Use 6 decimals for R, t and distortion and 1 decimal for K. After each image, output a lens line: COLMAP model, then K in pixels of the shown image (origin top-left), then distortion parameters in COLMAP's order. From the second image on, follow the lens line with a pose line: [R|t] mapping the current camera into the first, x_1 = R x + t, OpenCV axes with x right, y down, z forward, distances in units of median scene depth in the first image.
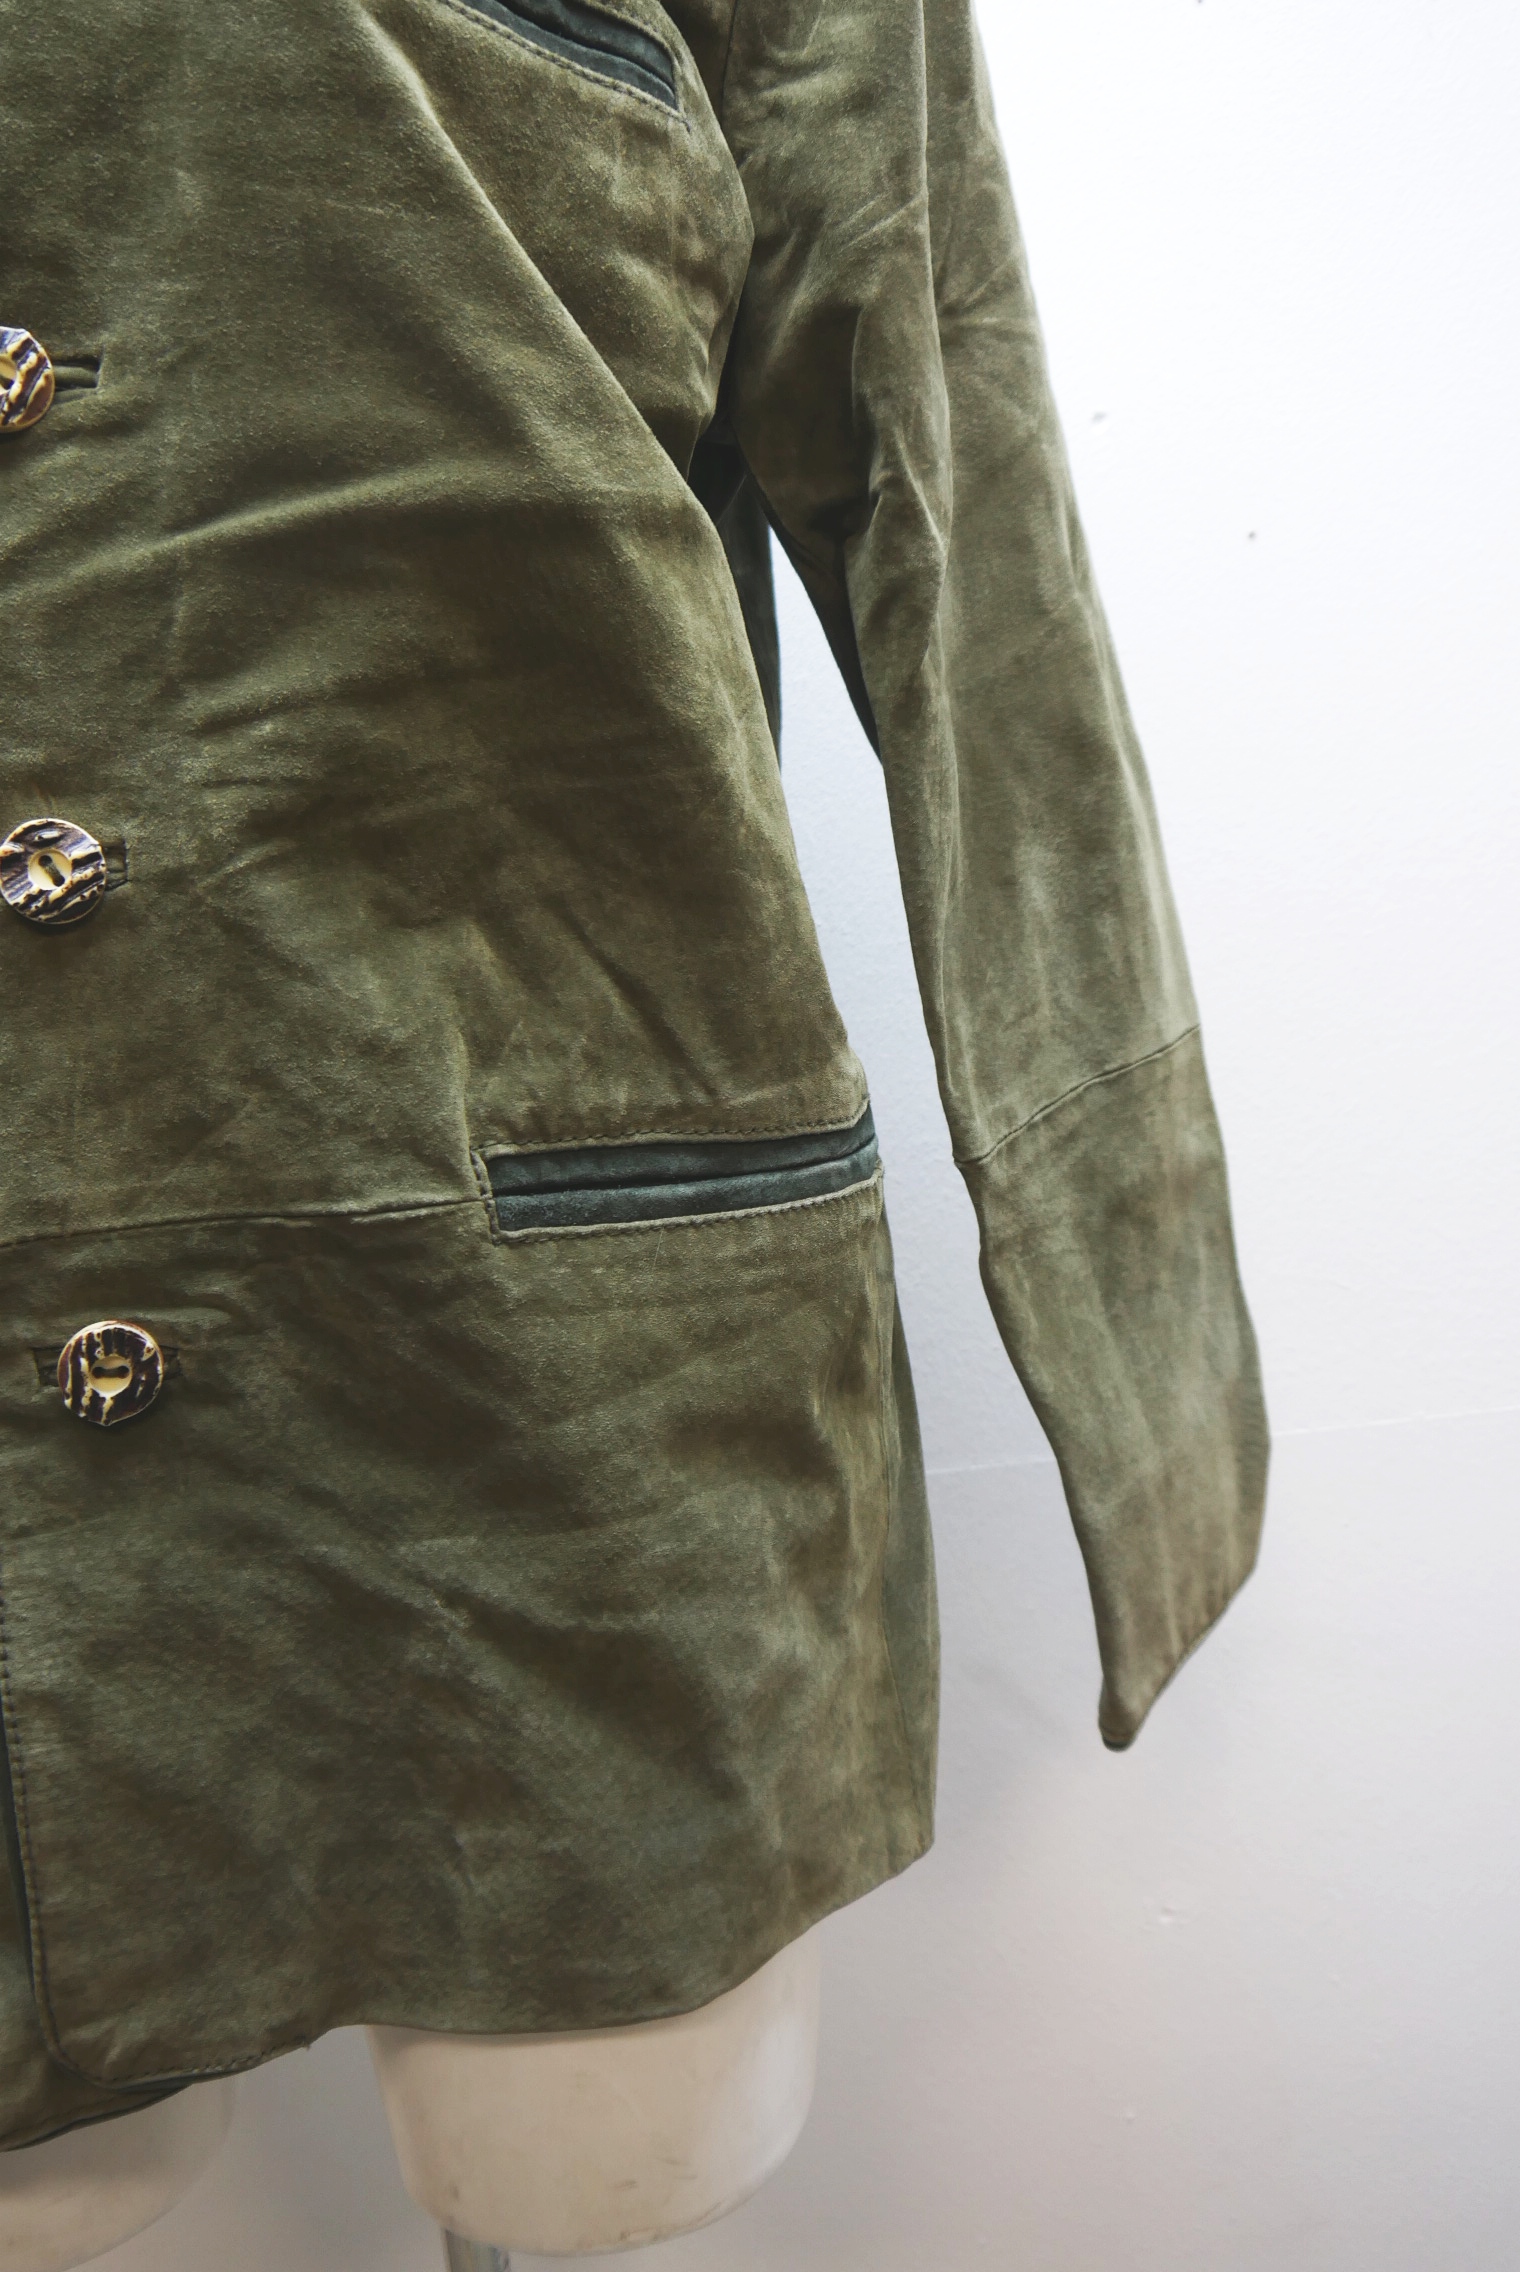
lens RADIAL K [[1877.3, 0, 760.0], [0, 1877.3, 1136.0], [0, 0, 1]] dist [-0.038803, 0.006264]
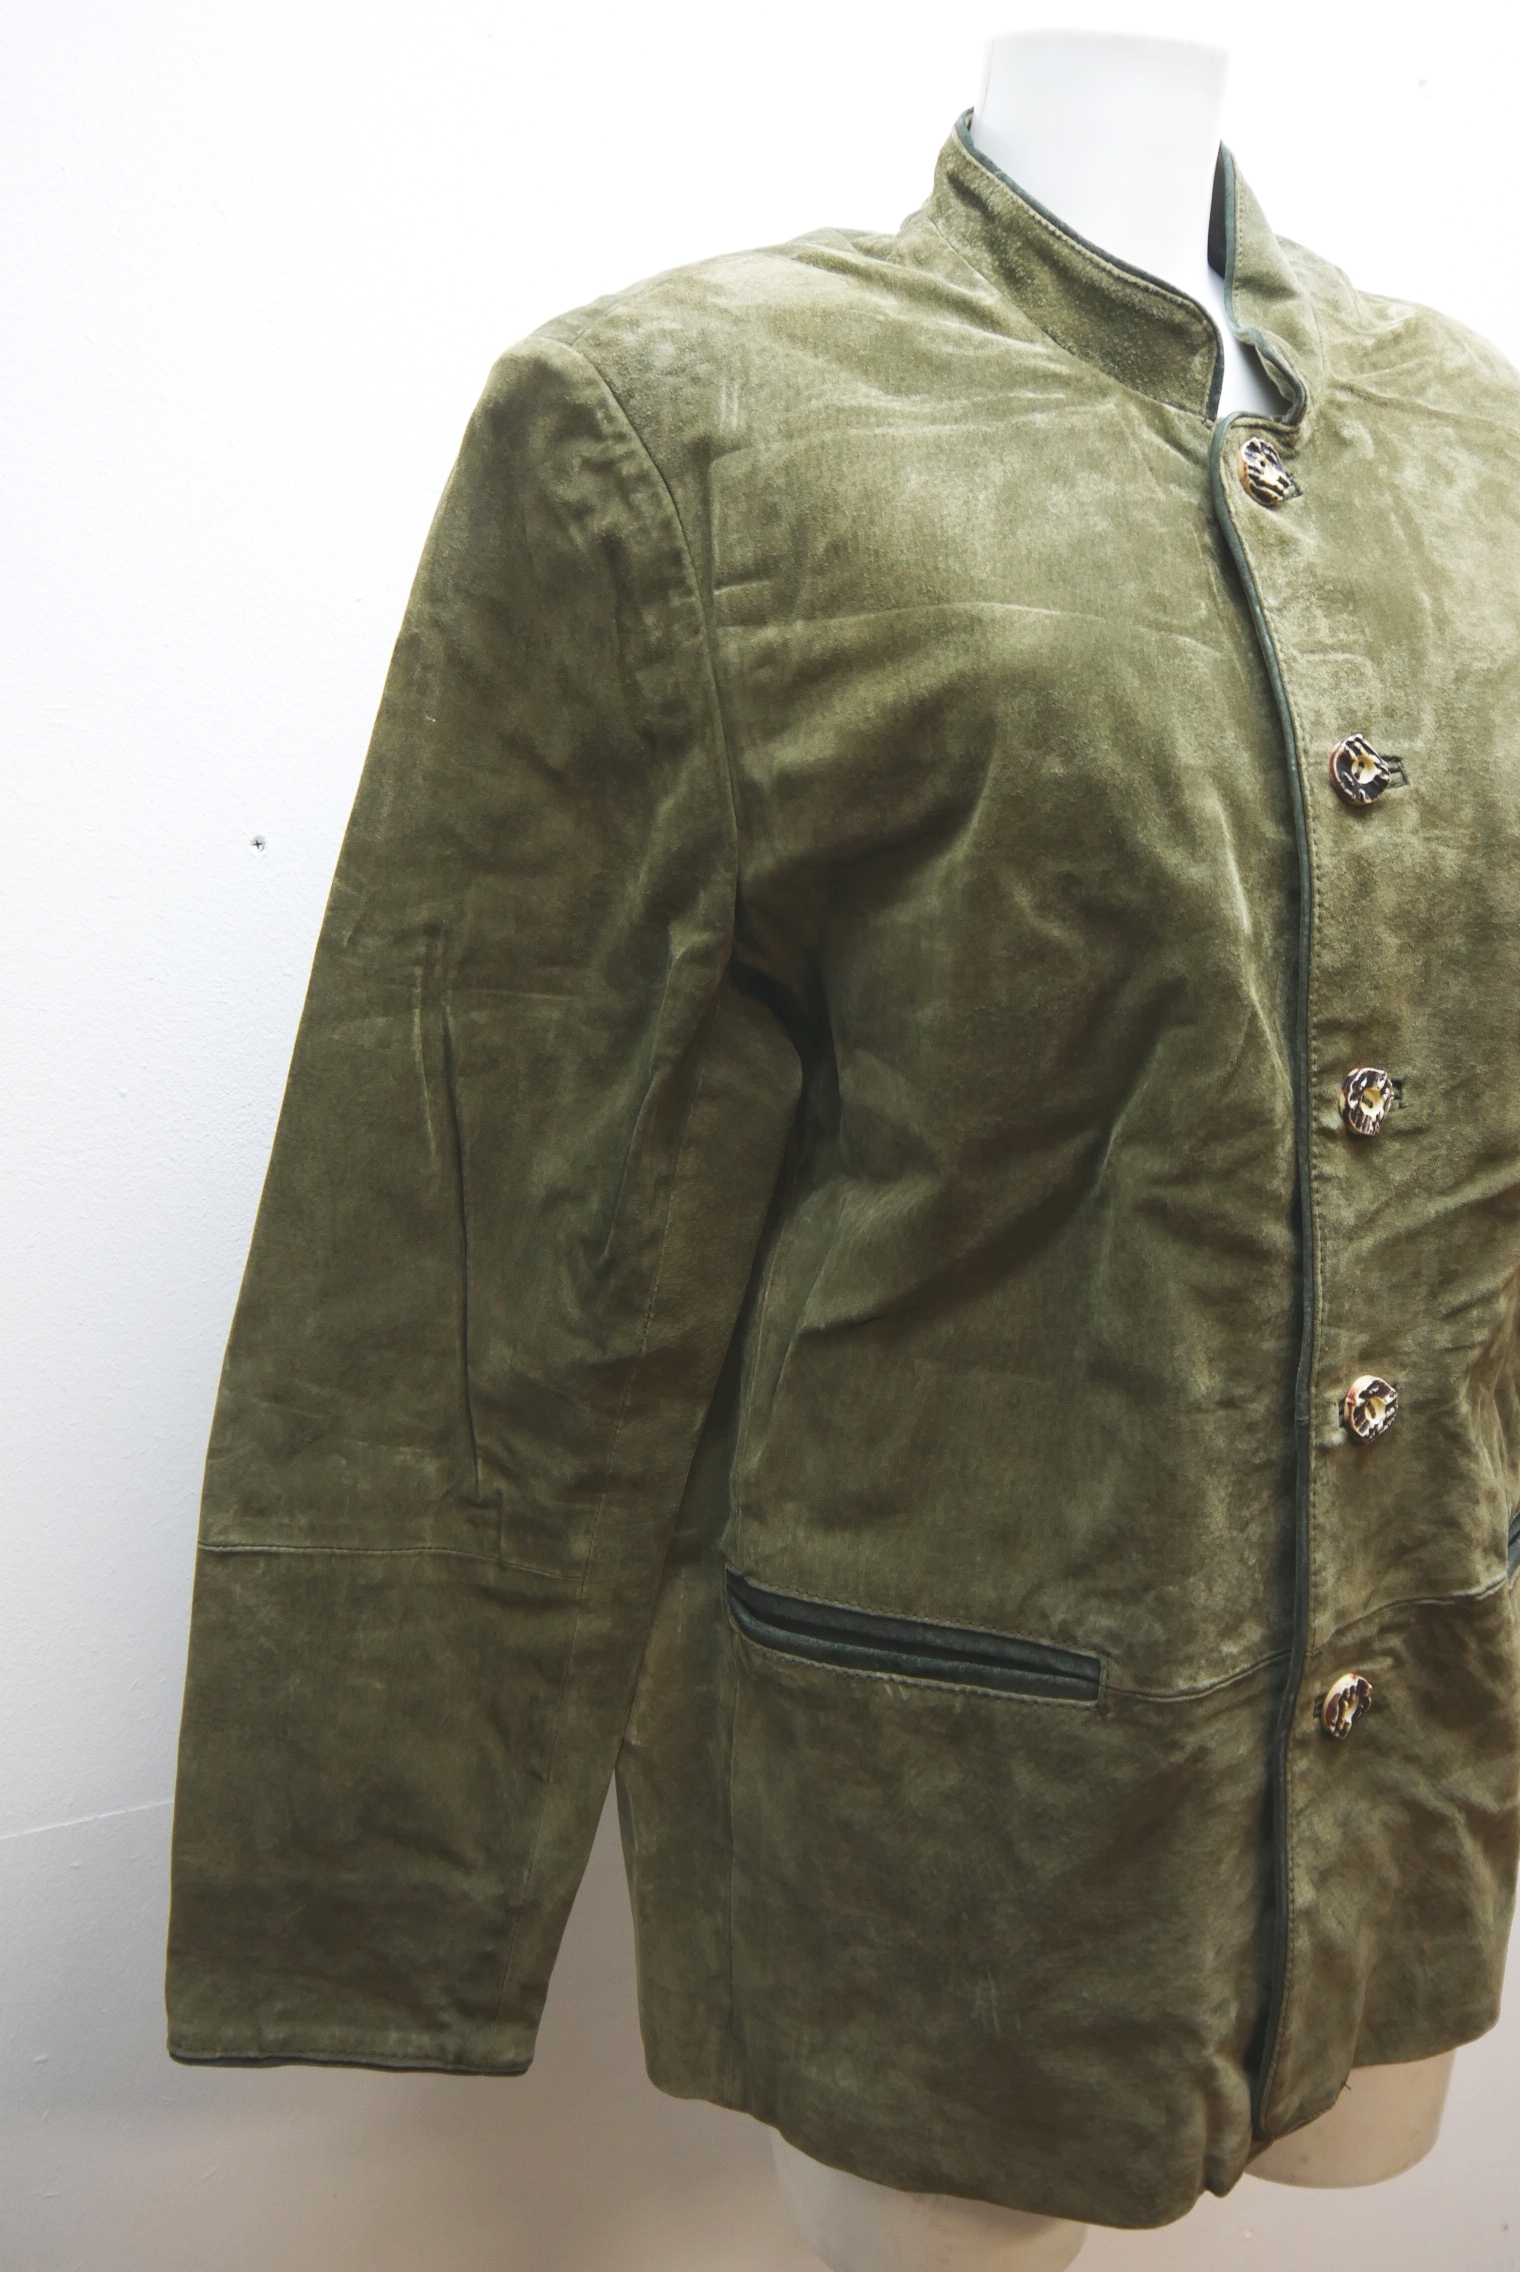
lens RADIAL K [[1877.3, 0, 760.0], [0, 1877.3, 1136.0], [0, 0, 1]] dist [-0.038803, 0.006264]
pose [[0.938823, 0.001263, 0.344399, -1.410209], [-0.022590, 0.998066, 0.057918, -0.452967], [-0.343659, -0.062155, 0.937035, -0.296349]]
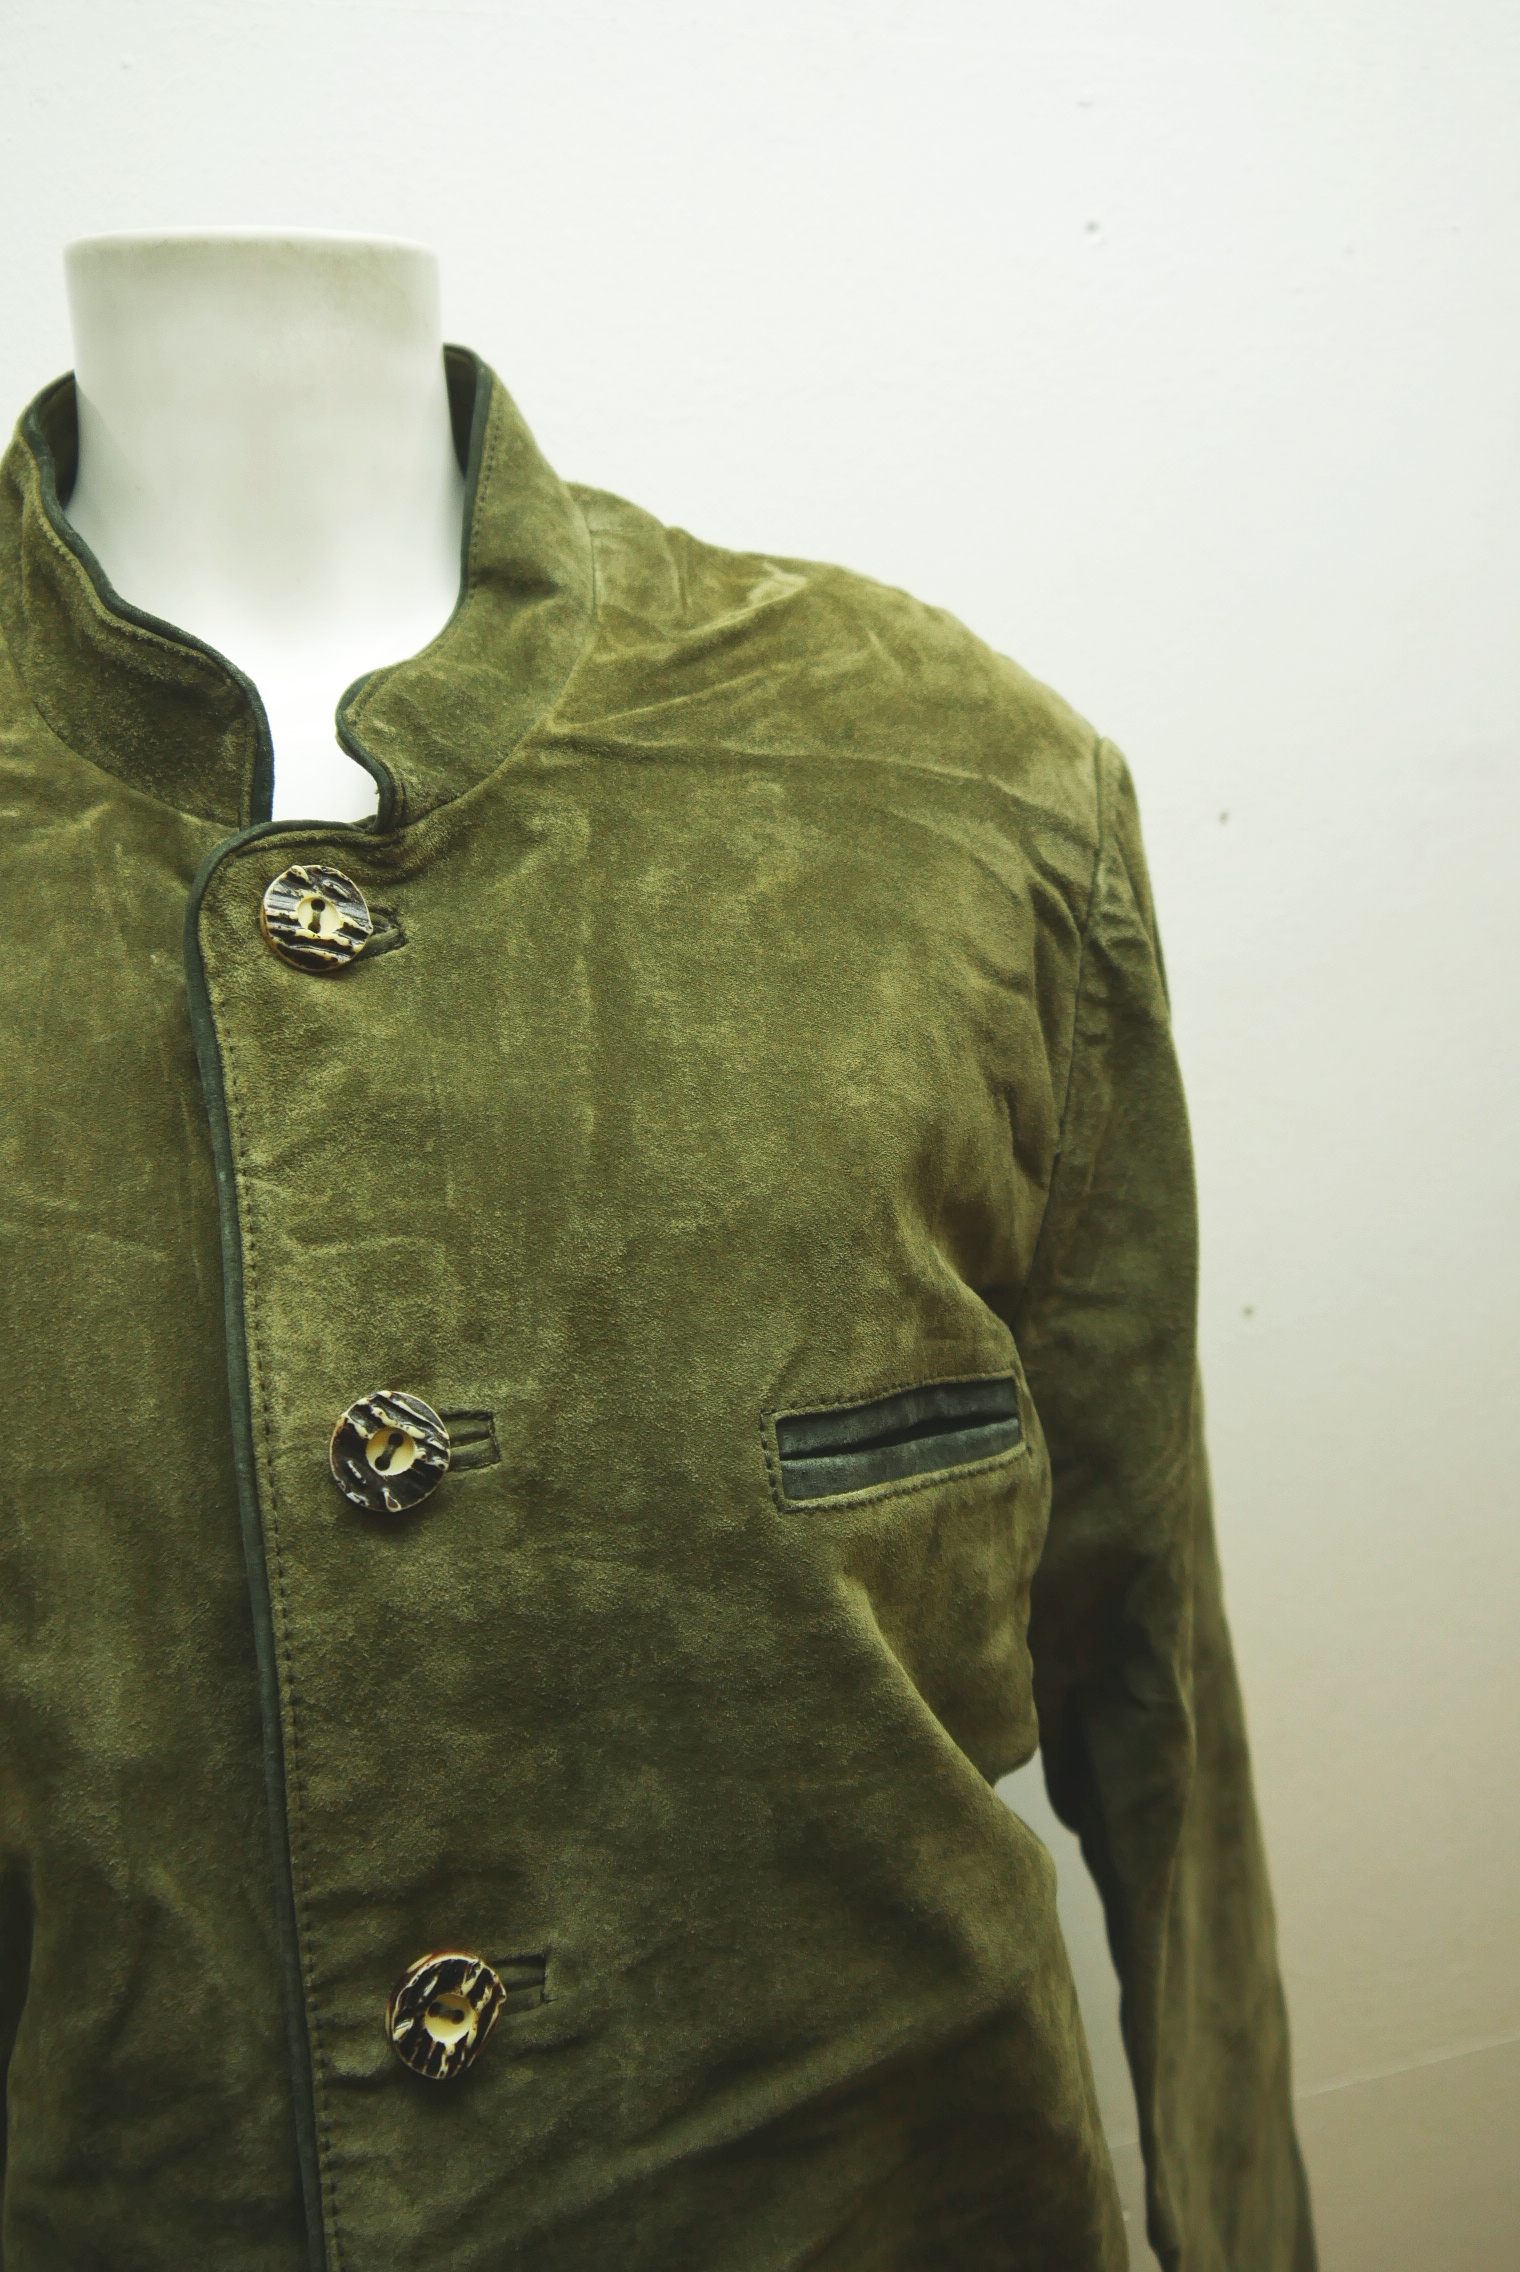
lens RADIAL K [[1877.3, 0, 760.0], [0, 1877.3, 1136.0], [0, 0, 1]] dist [-0.038803, 0.006264]
pose [[0.976456, -0.000012, 0.215716, -0.450424], [0.003280, 0.999885, -0.014791, -0.806107], [-0.215691, 0.015151, 0.976344, 0.083064]]
